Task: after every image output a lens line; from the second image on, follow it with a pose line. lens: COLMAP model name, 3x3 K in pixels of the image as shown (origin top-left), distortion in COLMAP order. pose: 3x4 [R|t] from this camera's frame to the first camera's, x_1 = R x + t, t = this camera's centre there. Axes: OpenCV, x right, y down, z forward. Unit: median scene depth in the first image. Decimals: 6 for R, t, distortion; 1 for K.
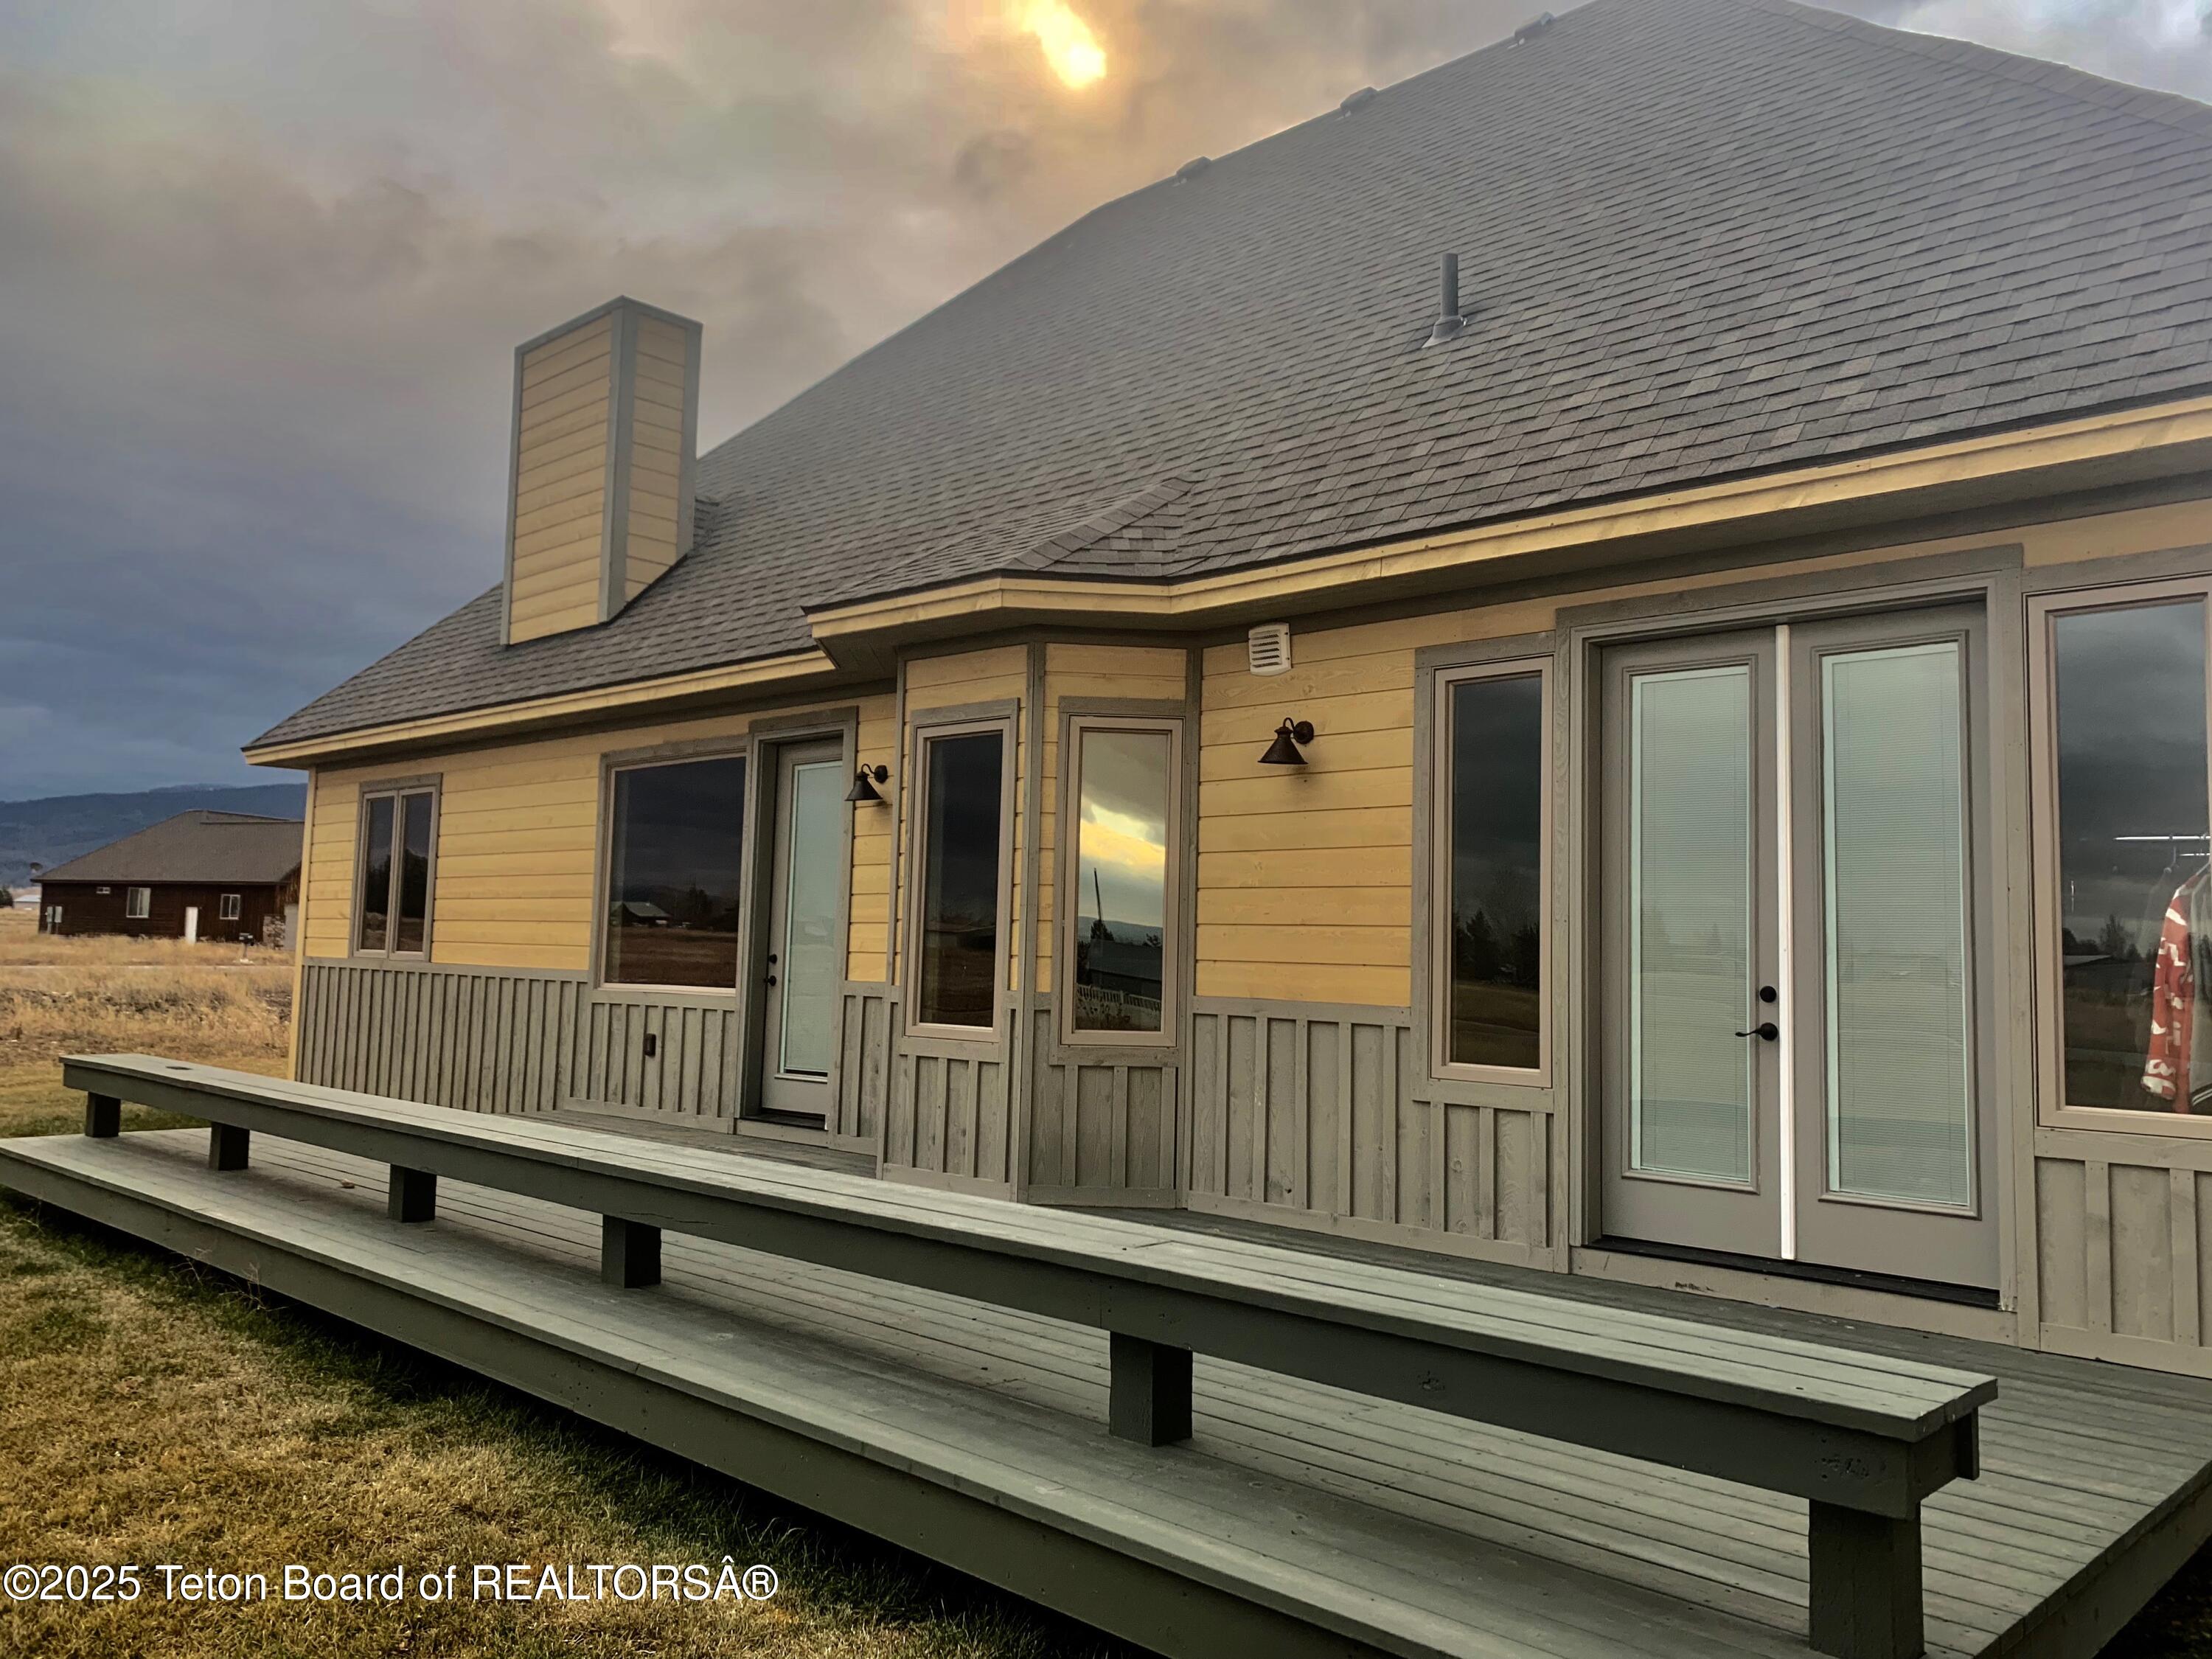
lens RADIAL K [[1664.1, 0, 1106.0], [0, 1664.1, 829.5], [0, 0, 1]] dist [0.124086, -0.196848]
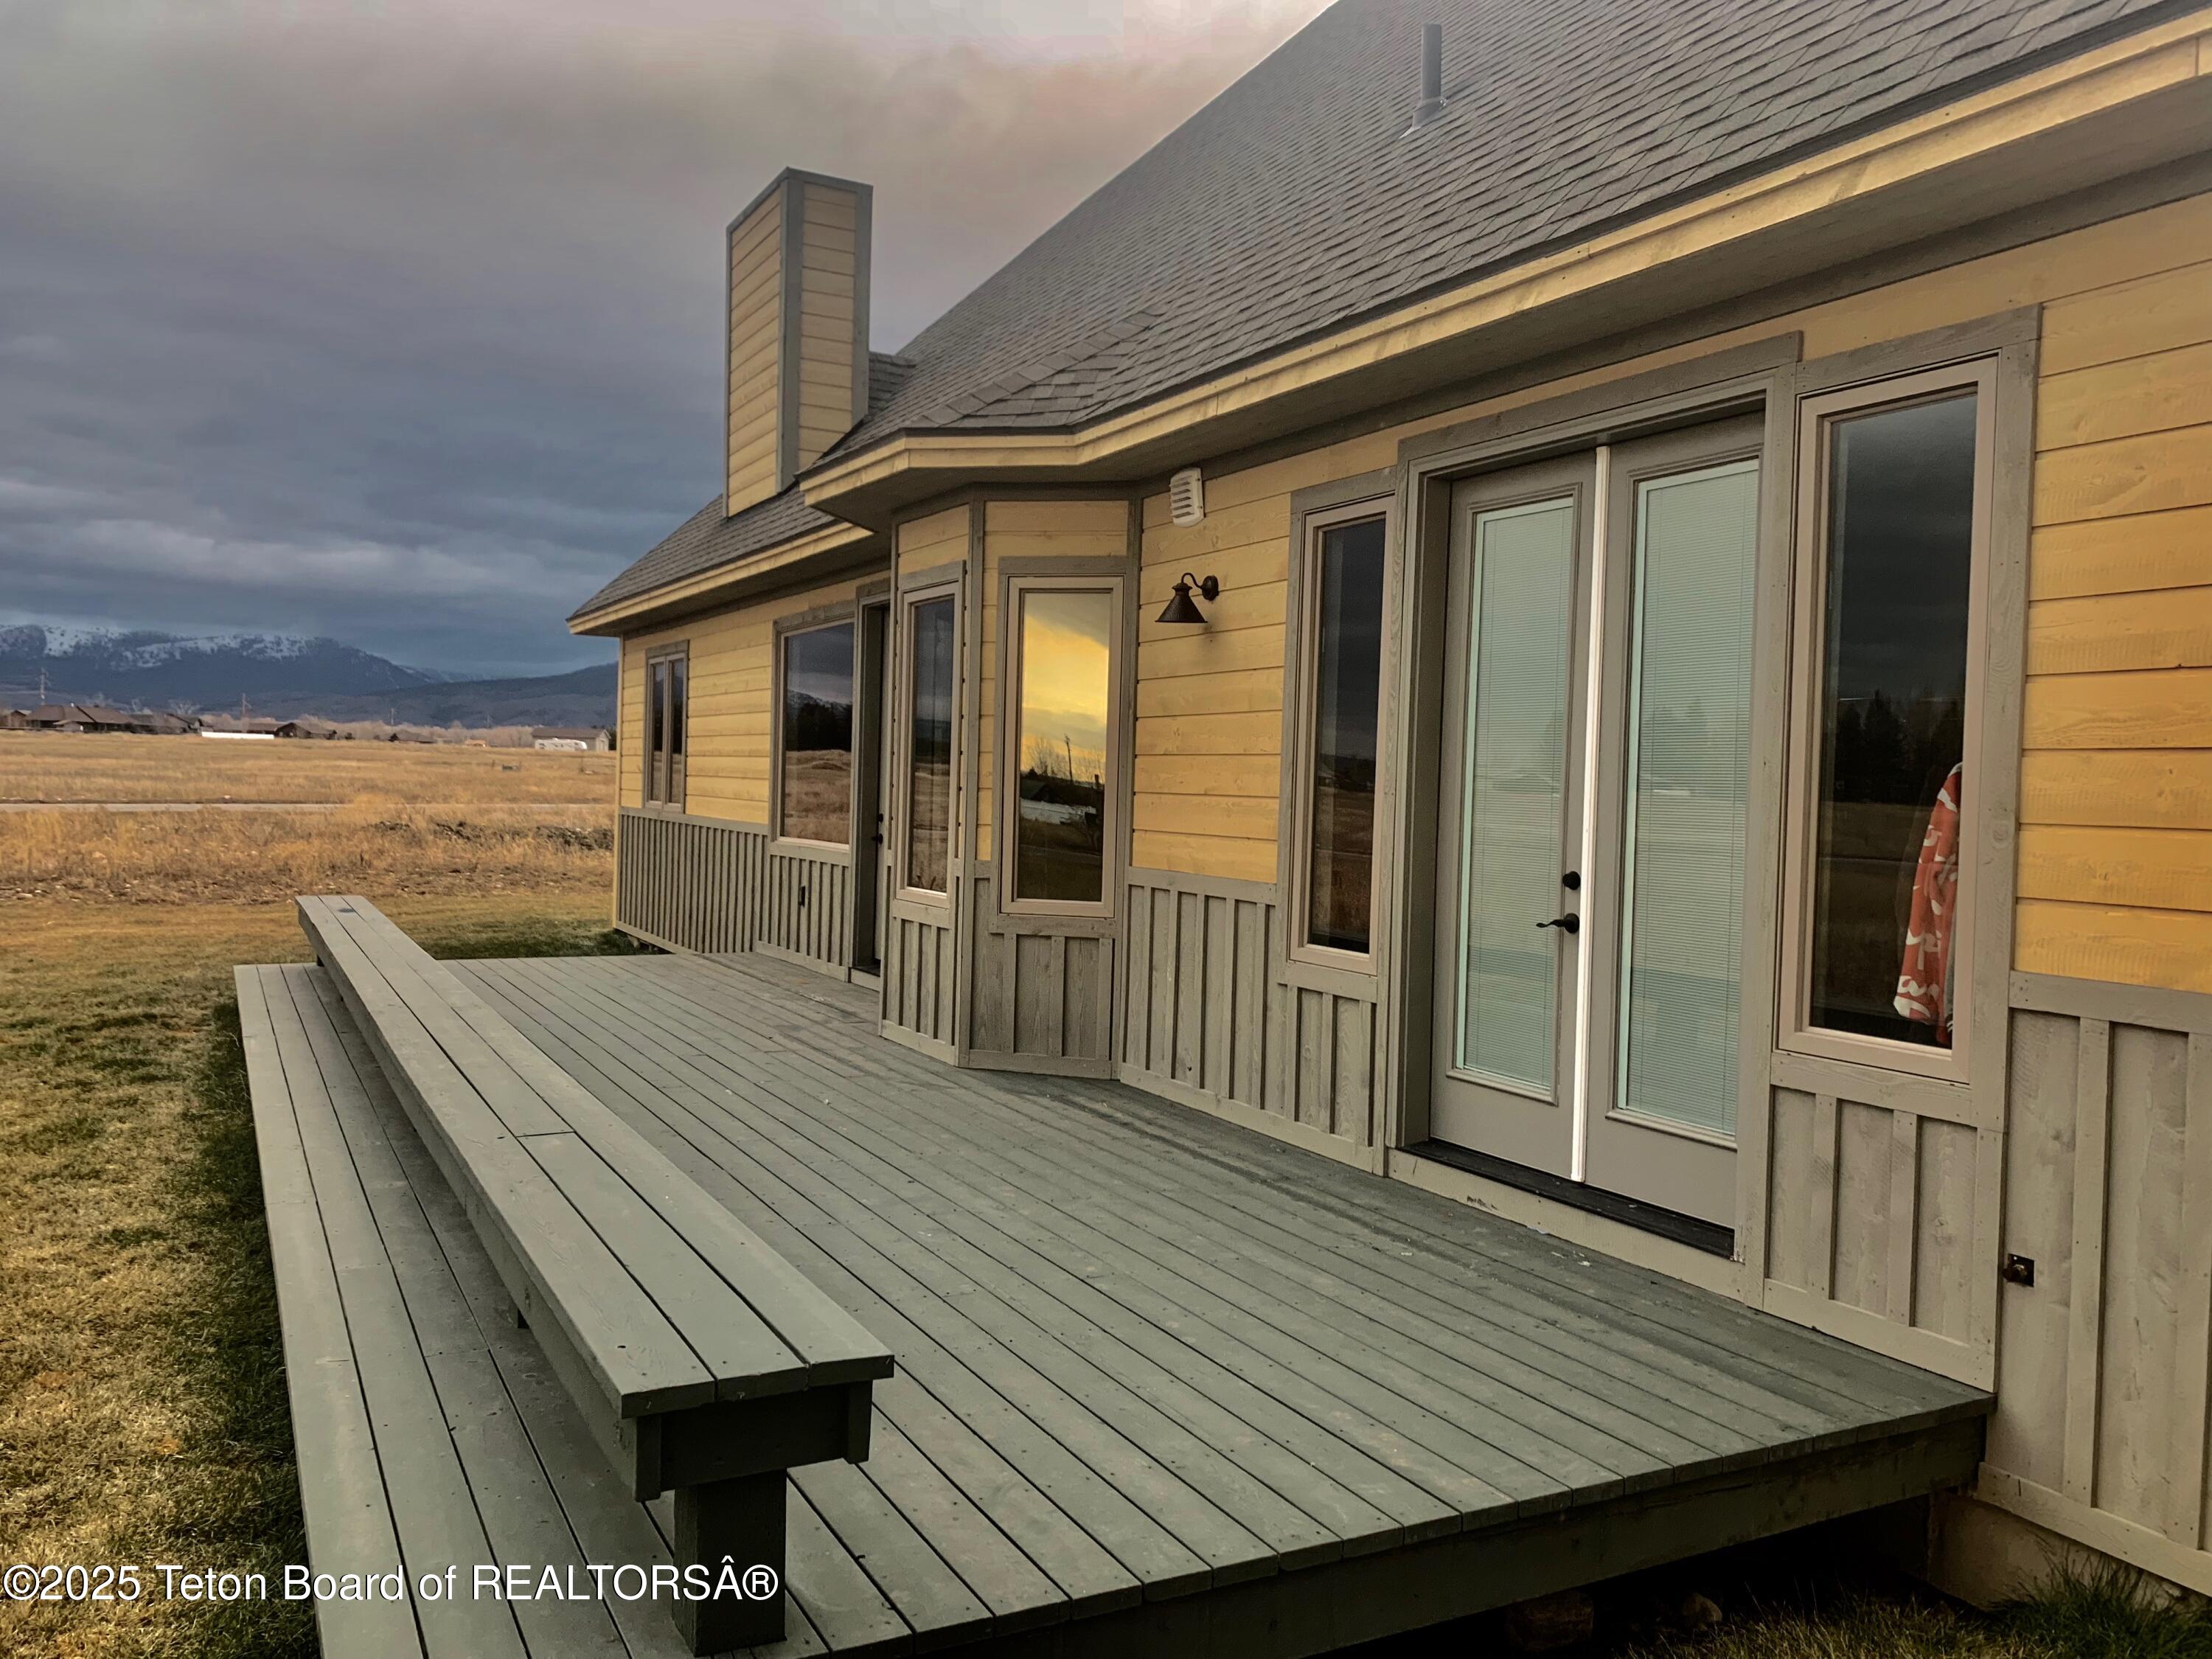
lens RADIAL K [[1664.1, 0, 1106.0], [0, 1664.1, 829.5], [0, 0, 1]] dist [0.124086, -0.196848]
pose [[0.951192, 0.009517, -0.308453, 0.350680], [0.019897, 0.995553, 0.092075, -0.010722], [0.307957, -0.093718, 0.946773, 0.087988]]
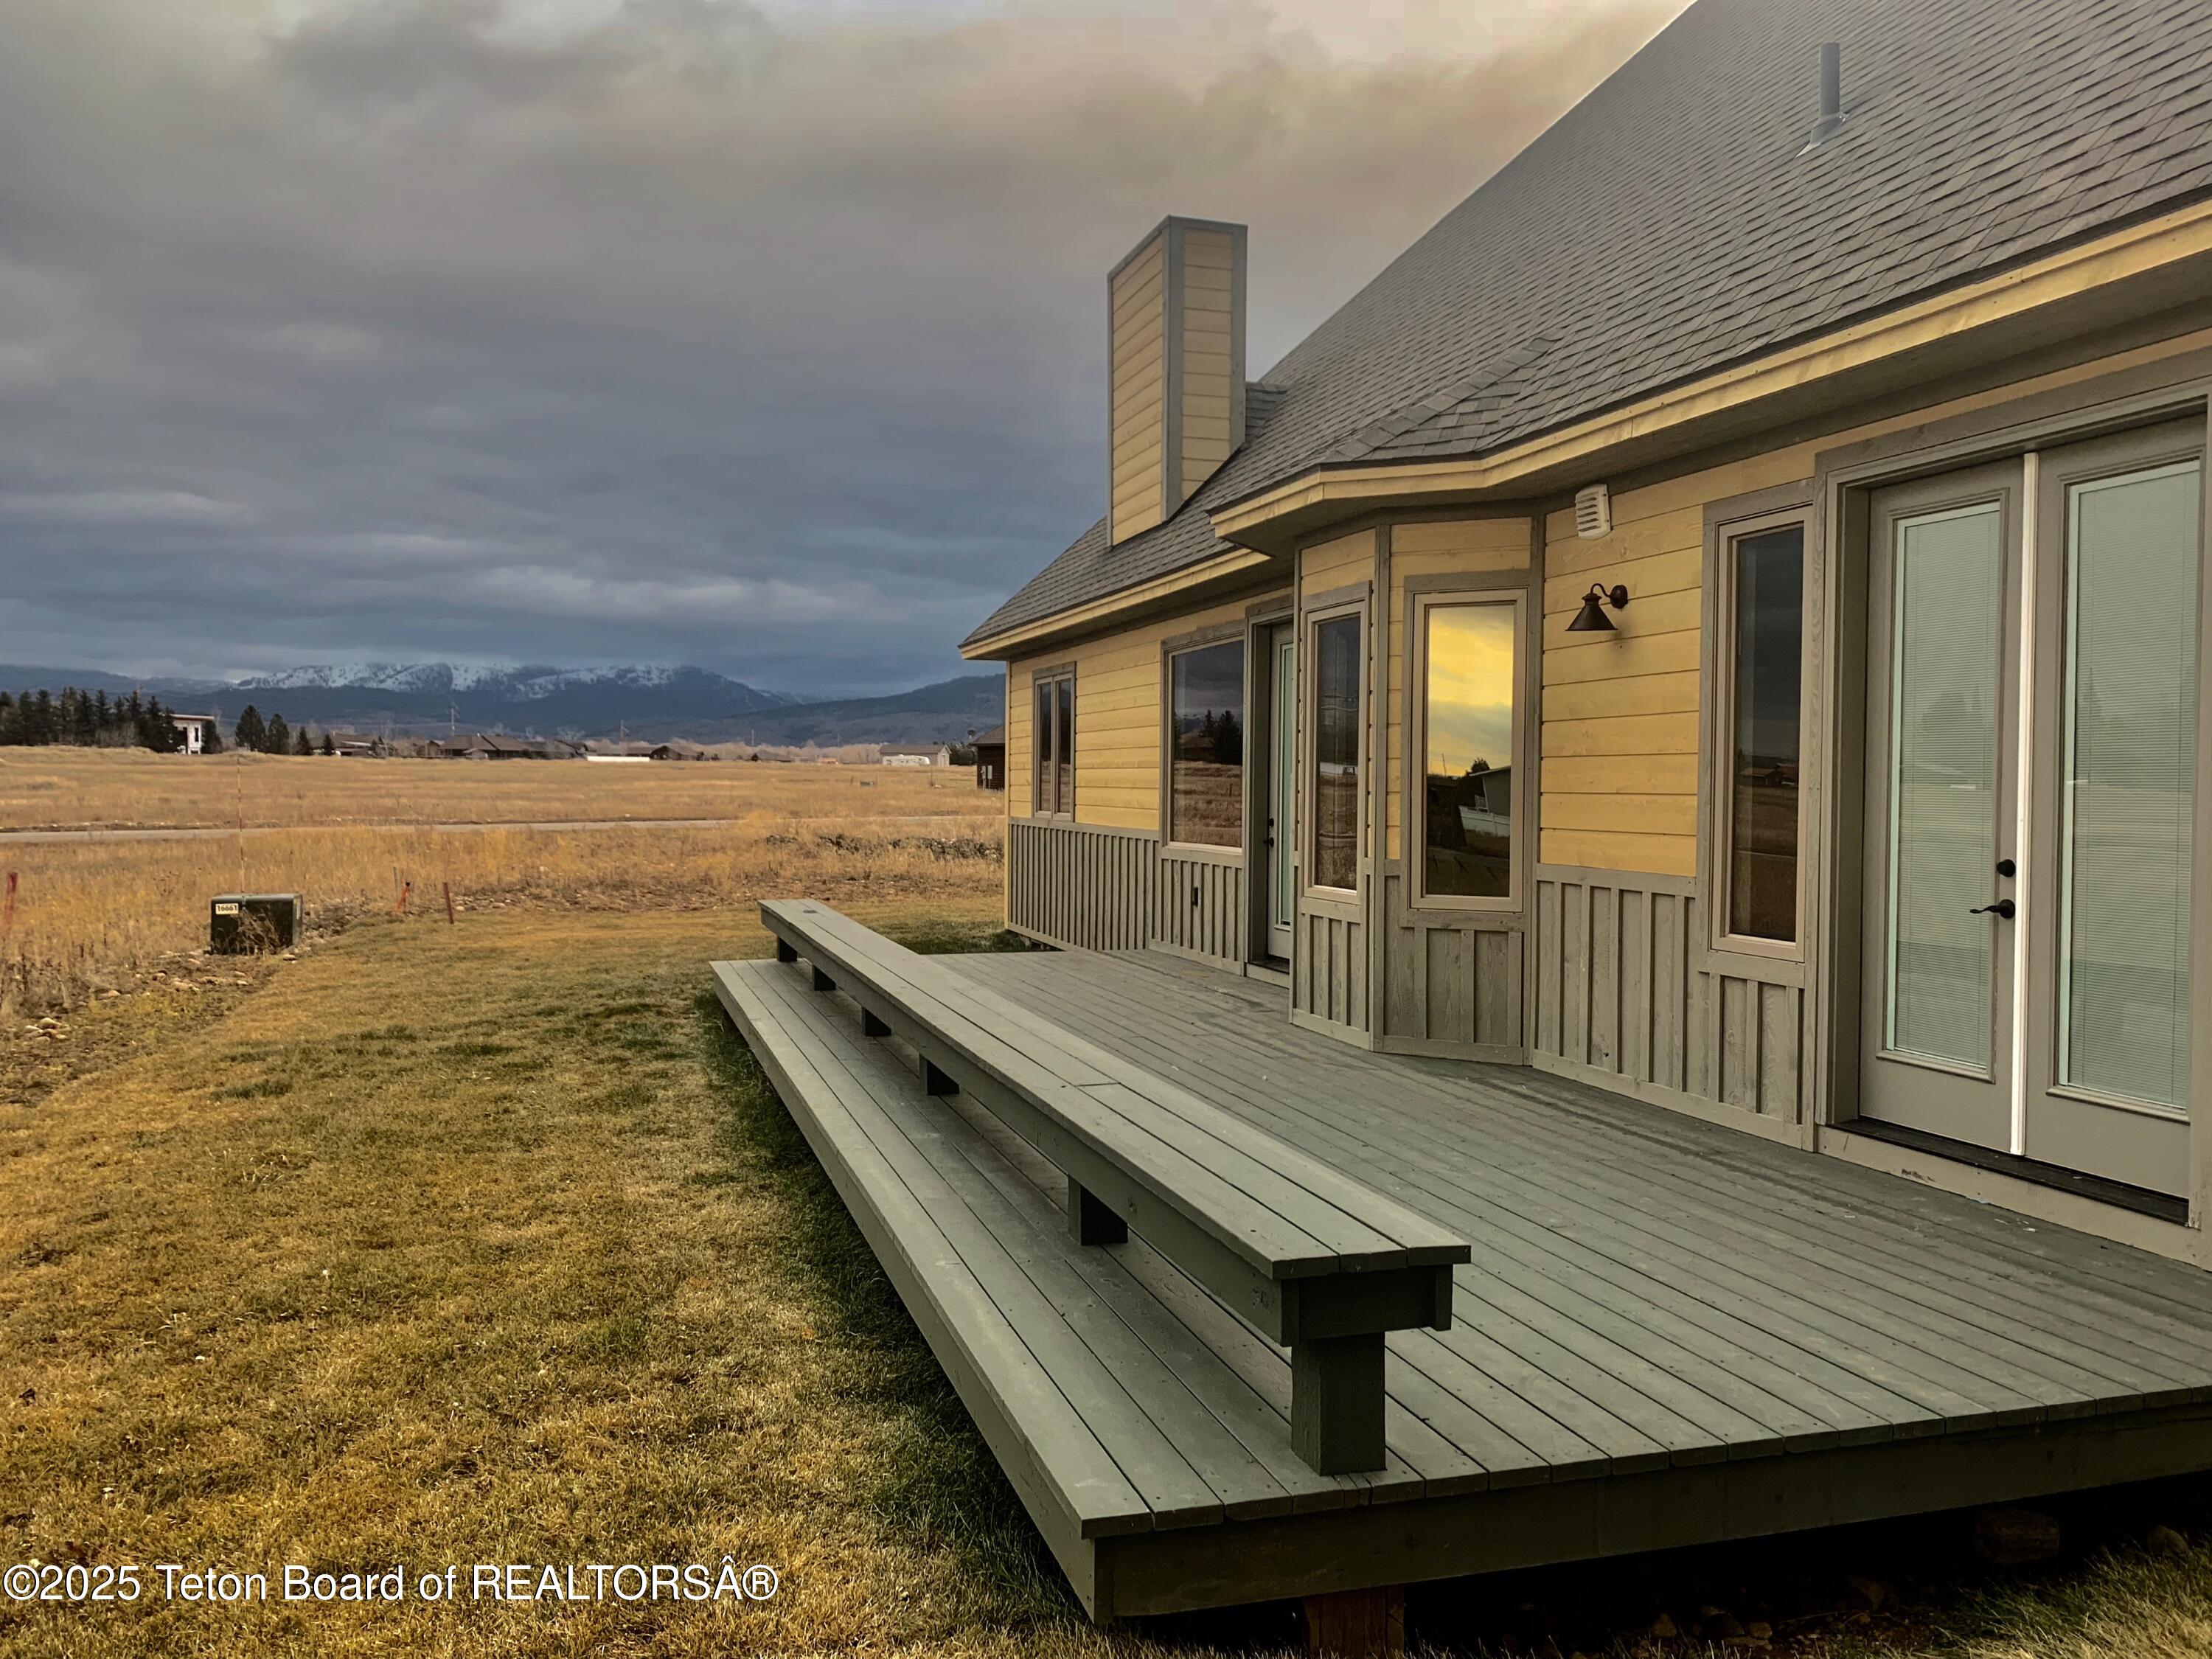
lens RADIAL K [[1673.3, 0, 1134.1], [0, 1673.3, 834.4], [0, 0, 1]] dist [0.062585, -0.048848]
pose [[0.882799, -0.005352, -0.469721, 0.331017], [0.051386, 0.995035, 0.085239, -0.018229], [0.466932, -0.099386, 0.878690, -0.015979]]
